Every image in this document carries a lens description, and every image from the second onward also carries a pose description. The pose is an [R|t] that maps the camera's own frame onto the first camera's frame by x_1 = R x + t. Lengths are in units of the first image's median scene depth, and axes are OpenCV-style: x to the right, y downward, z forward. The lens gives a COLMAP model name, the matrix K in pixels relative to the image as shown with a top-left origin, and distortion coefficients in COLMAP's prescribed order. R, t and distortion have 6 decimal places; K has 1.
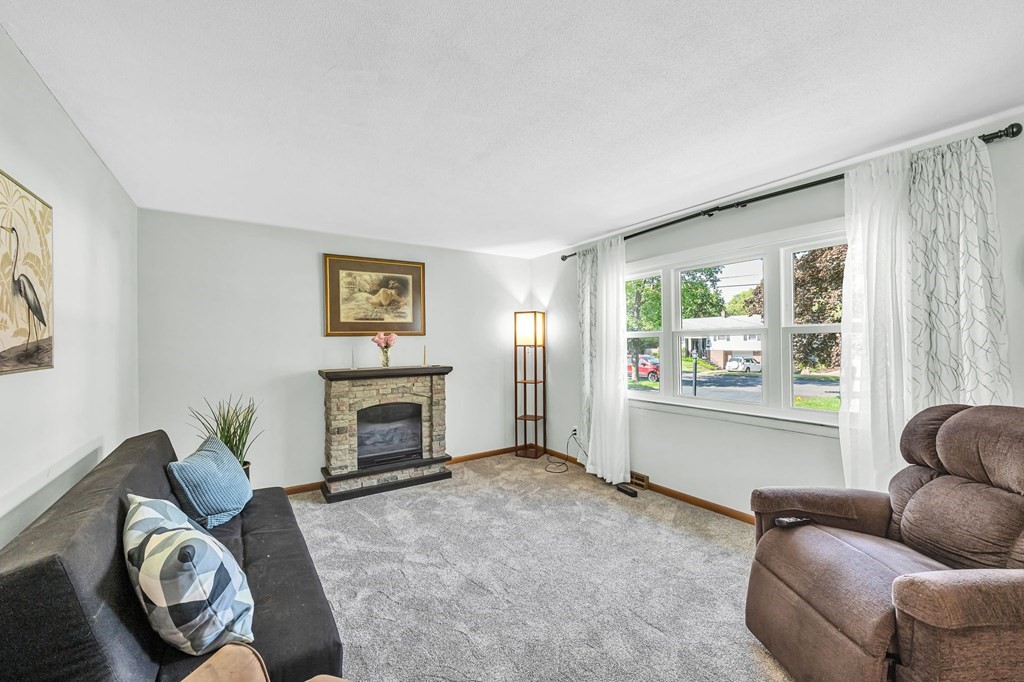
lens RADIAL K [[411.0, 0, 509.8], [0, 411.0, 344.7], [0, 0, 1]] dist [0.000606, -0.000020]
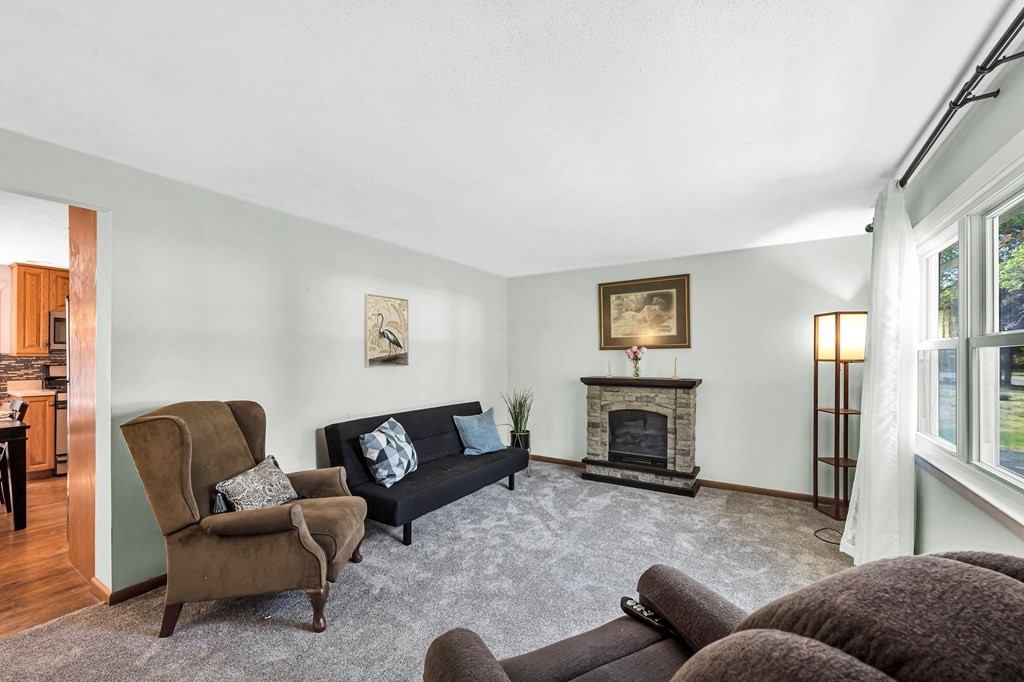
lens RADIAL K [[412.8, 0, 510.3], [0, 412.8, 359.2], [0, 0, 1]] dist [0.002193, 0.000317]
pose [[0.399820, 0.014089, -0.916485, 0.580095], [-0.005435, 0.999901, 0.013000, -0.006528], [0.916577, -0.000216, 0.399857, 0.238061]]
